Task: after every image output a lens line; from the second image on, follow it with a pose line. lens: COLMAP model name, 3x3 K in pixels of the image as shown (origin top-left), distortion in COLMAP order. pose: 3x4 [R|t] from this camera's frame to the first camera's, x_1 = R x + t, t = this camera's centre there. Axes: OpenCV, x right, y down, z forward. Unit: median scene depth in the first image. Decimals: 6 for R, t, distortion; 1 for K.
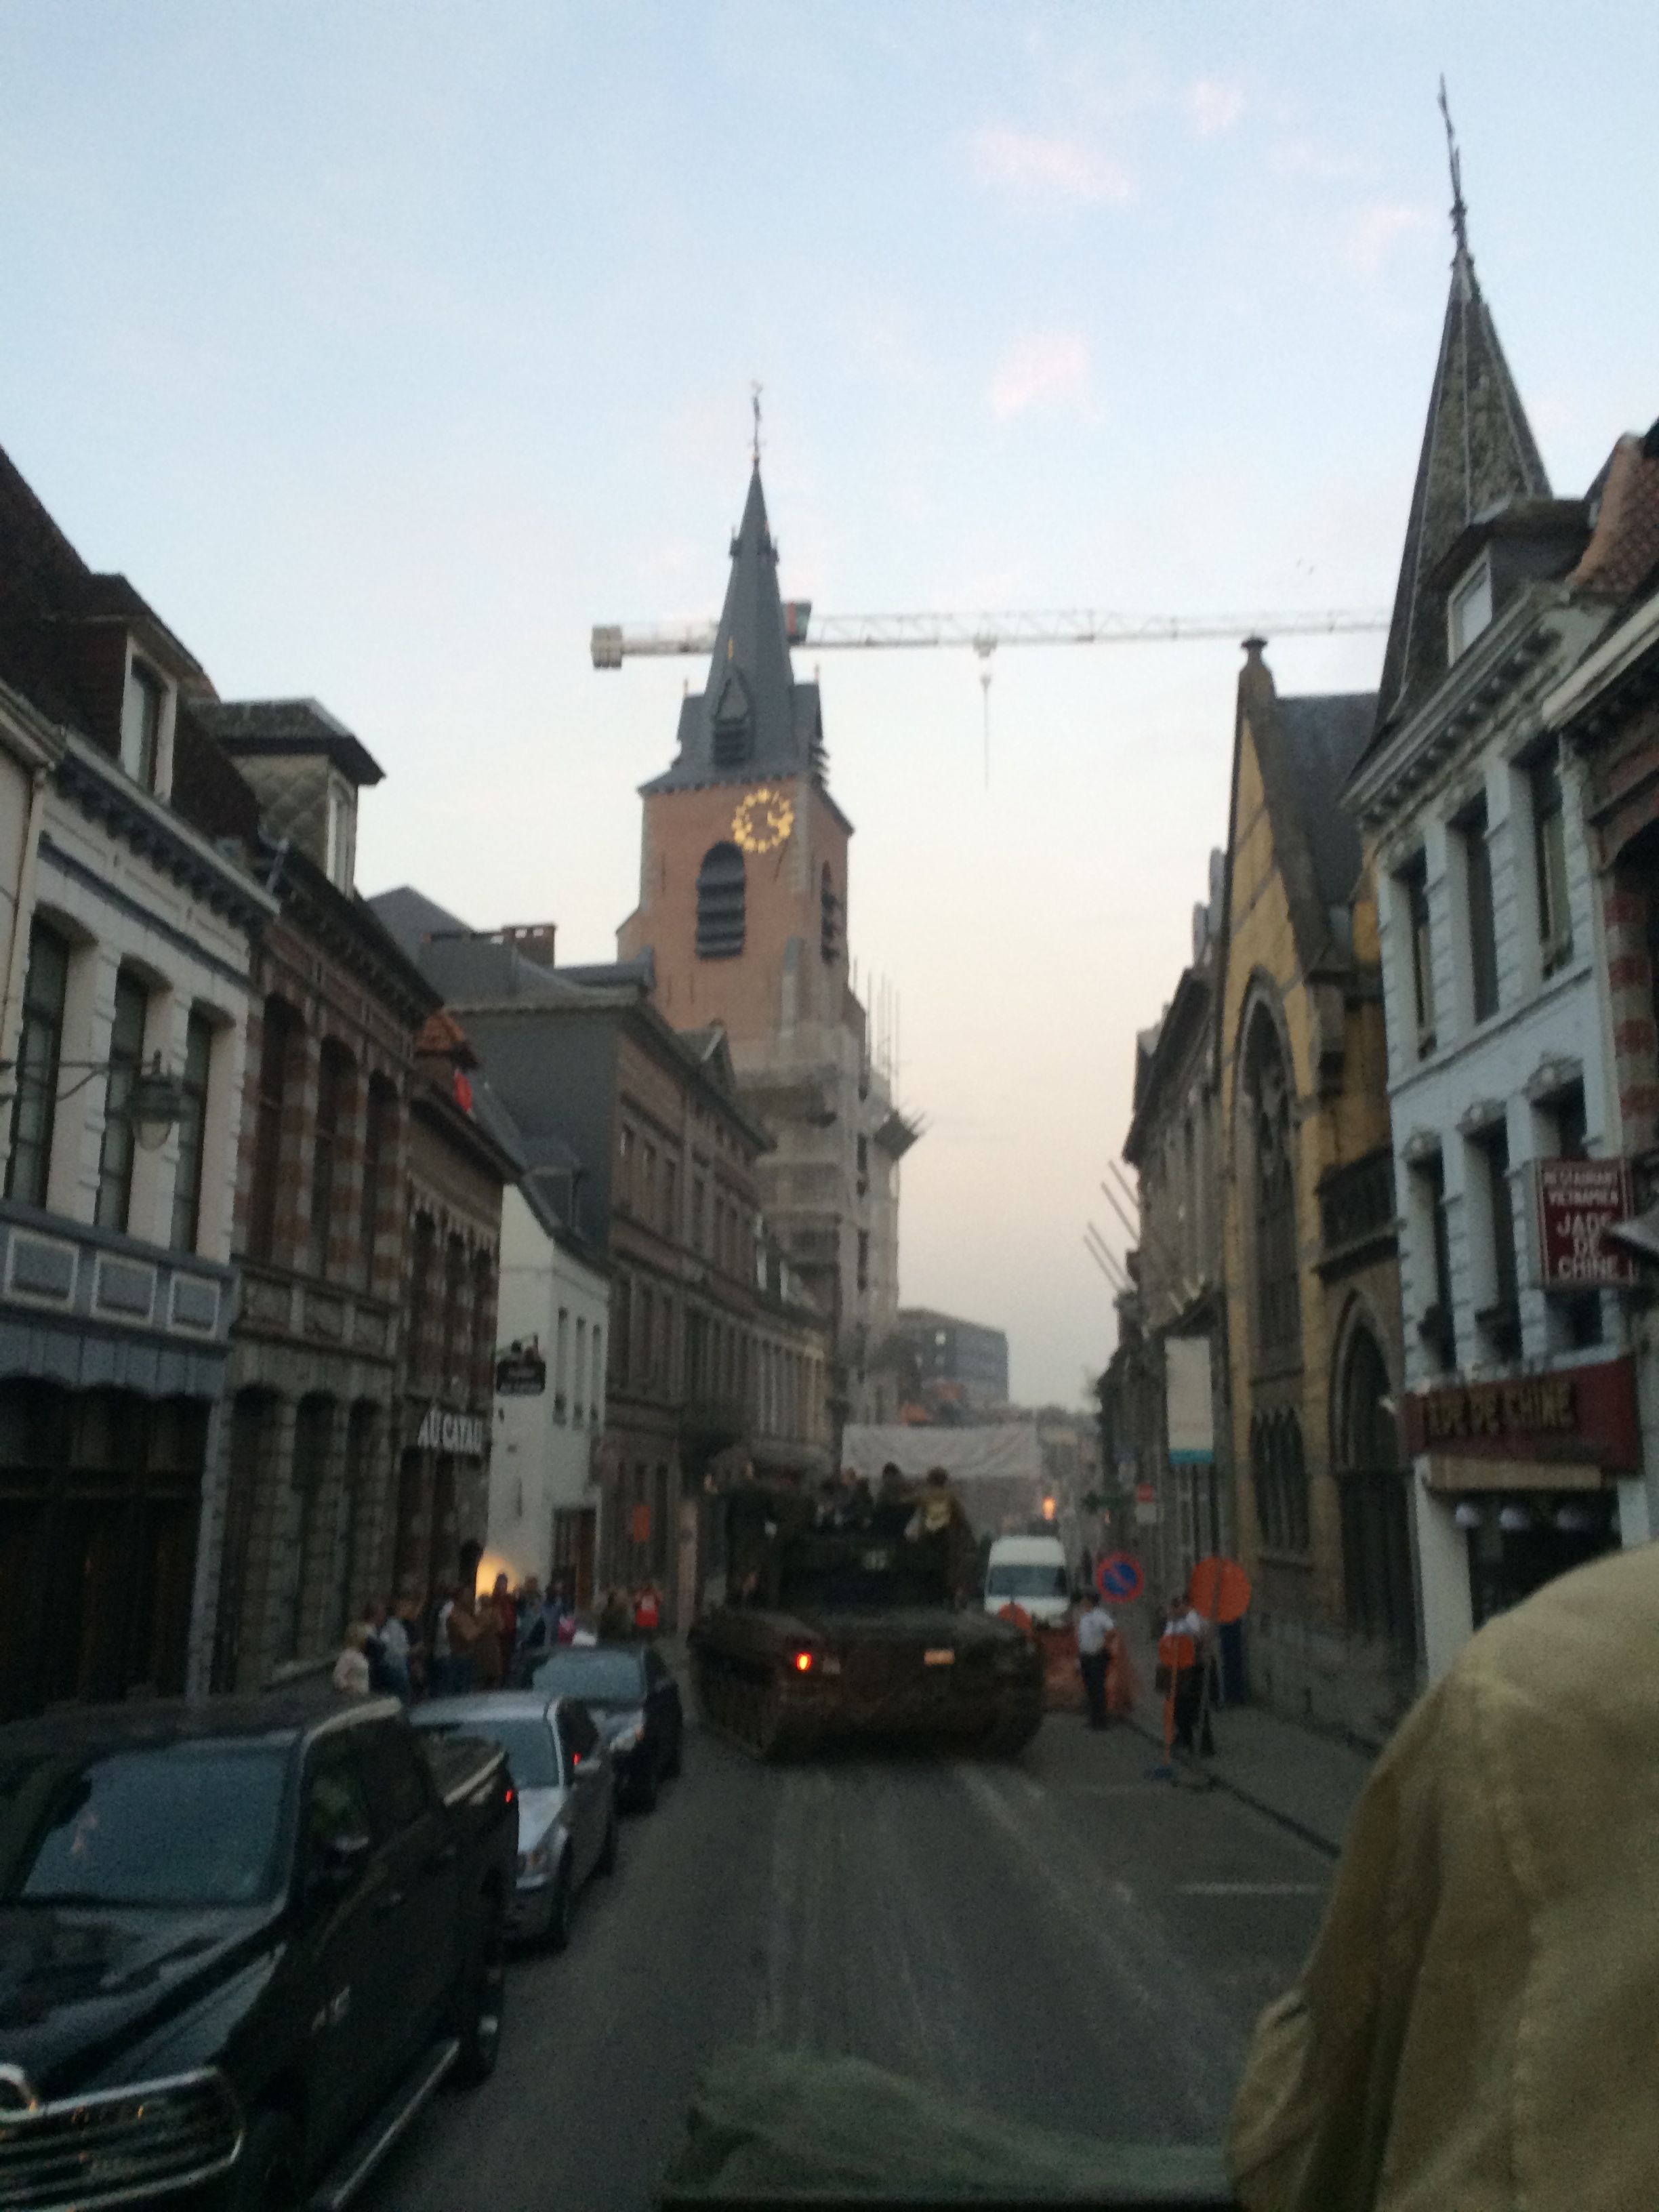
lens RADIAL K [[1959.3, 0, 897.7], [0, 1959.3, 1113.1], [0, 0, 1]] dist [0.090502, 0.002576]
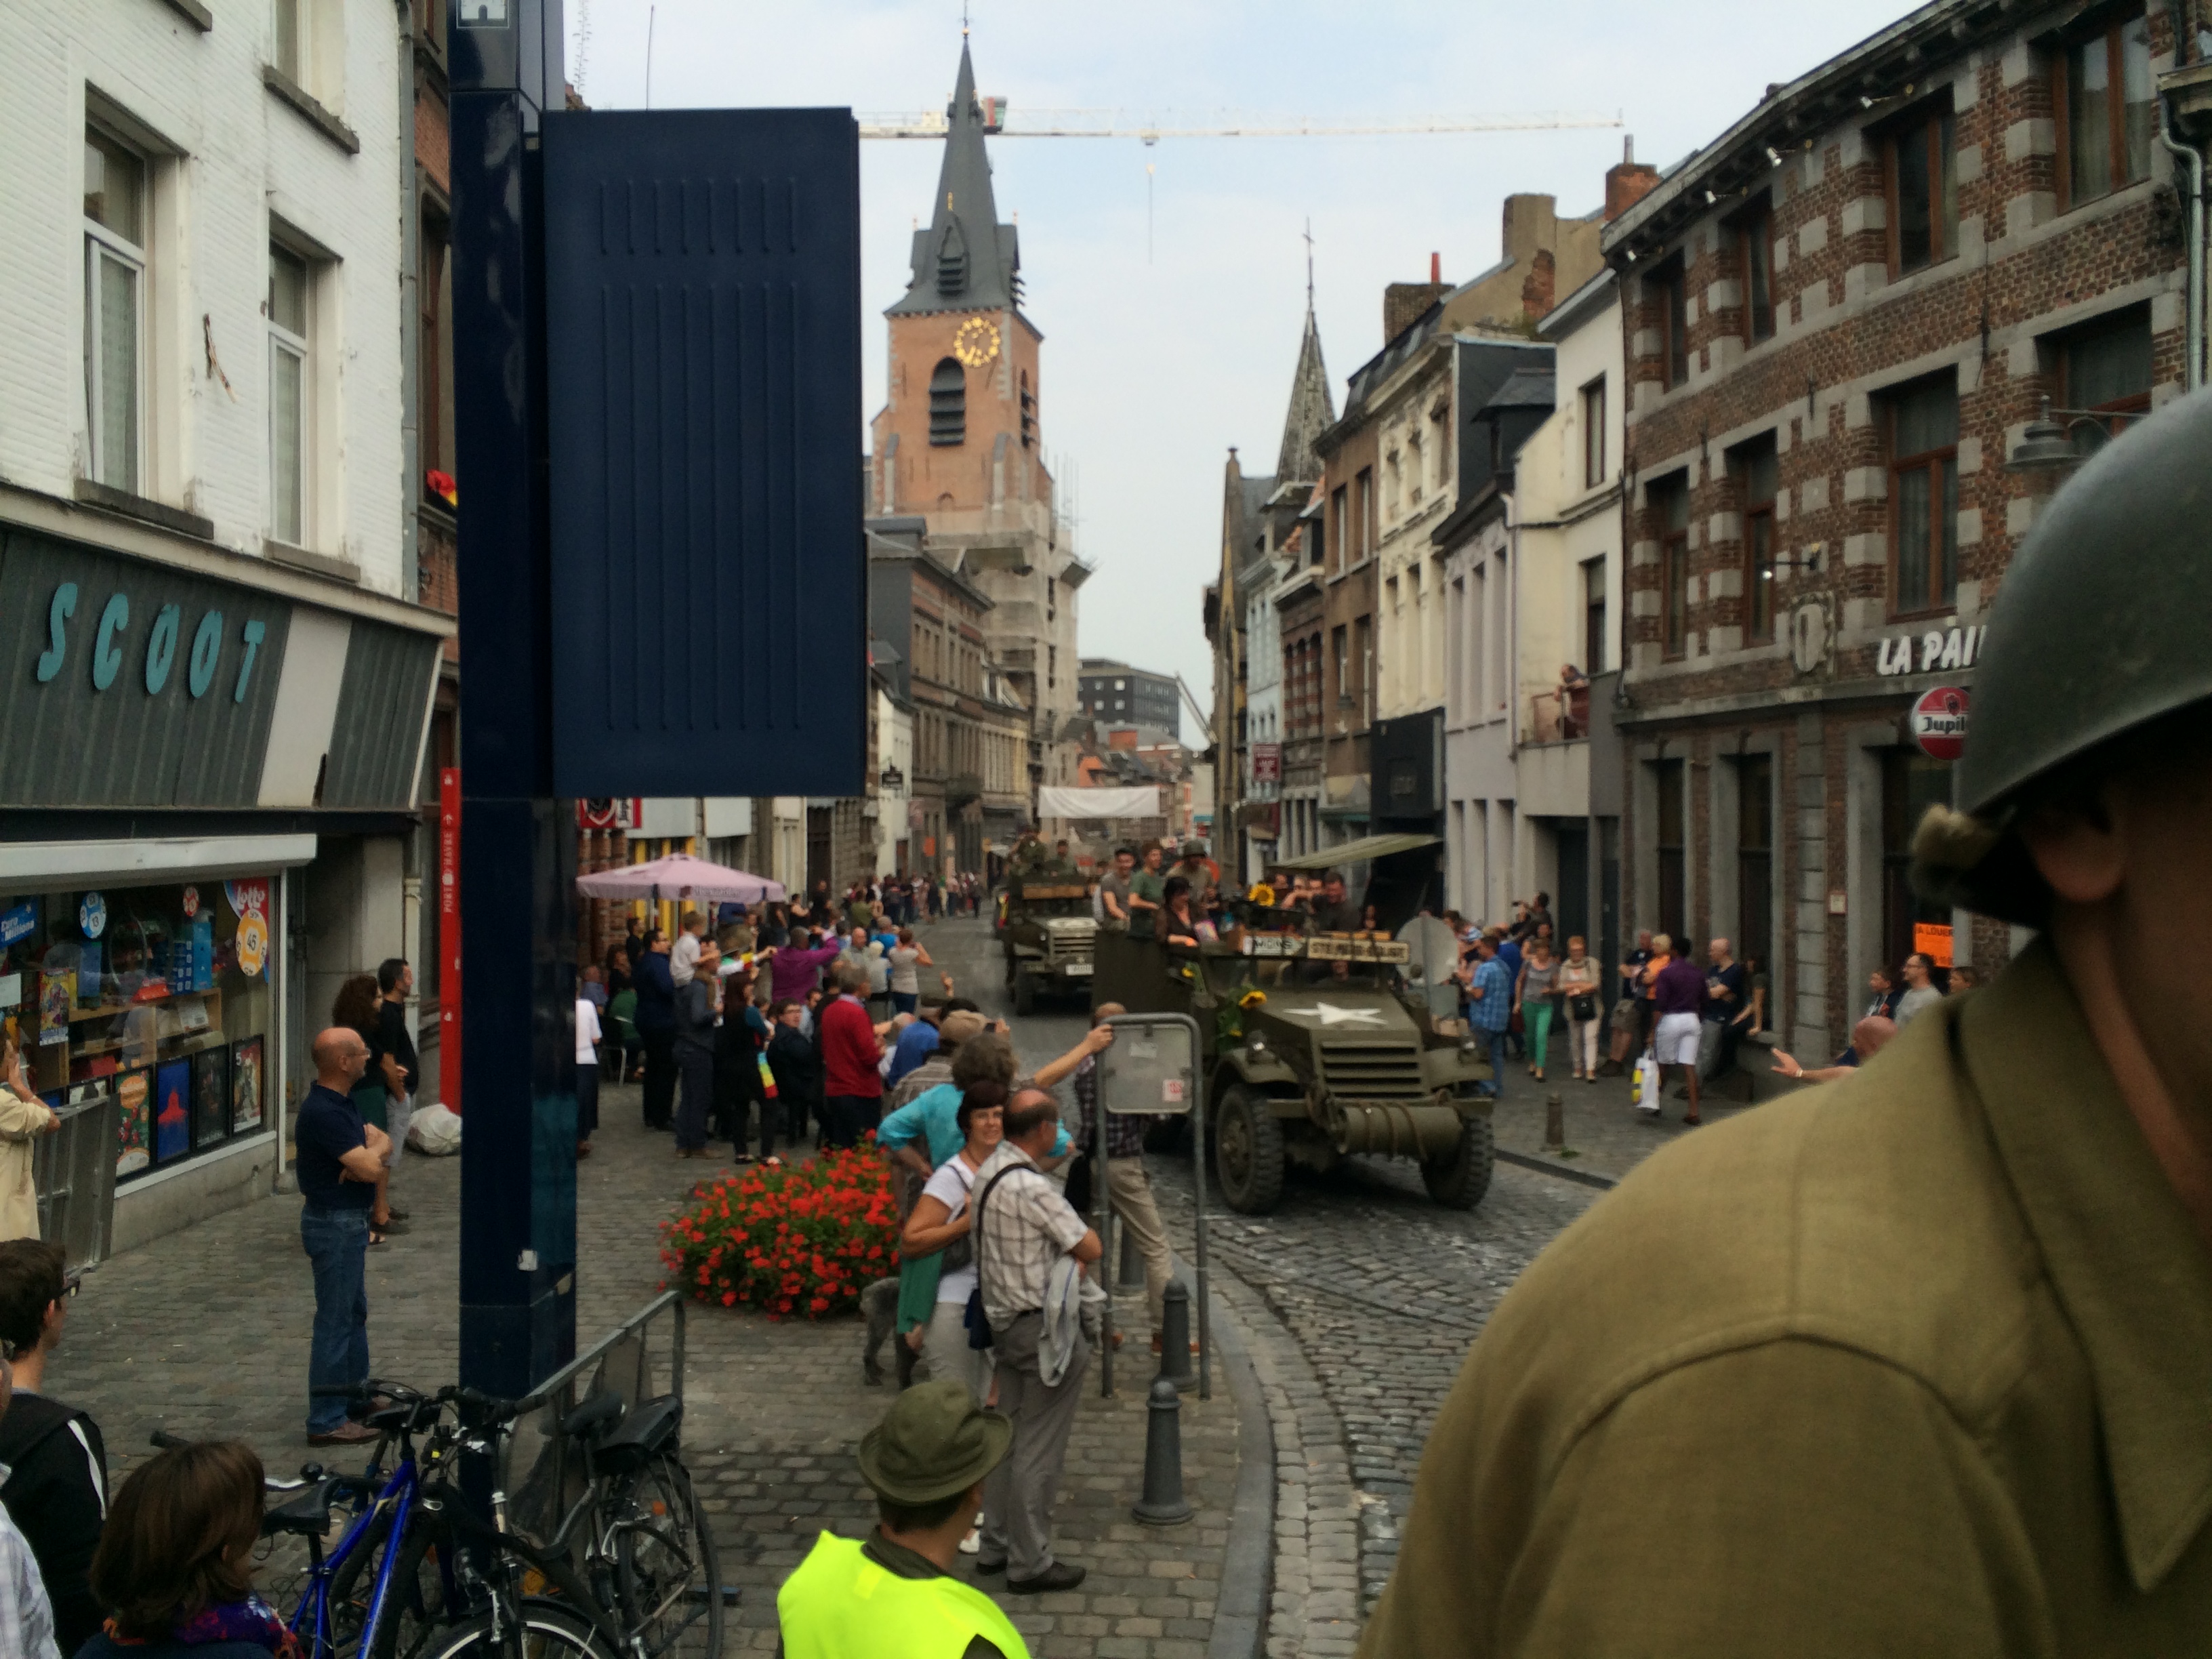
lens RADIAL K [[1959.3, 0, 1106.0], [0, 1959.3, 829.5], [0, 0, 1]] dist [0.090502, 0.002576]
pose [[0.999945, 0.000174, 0.010484, 0.006870], [-0.002241, 0.980295, 0.197527, -0.092071], [-0.010243, -0.197540, 0.980241, -0.430051]]
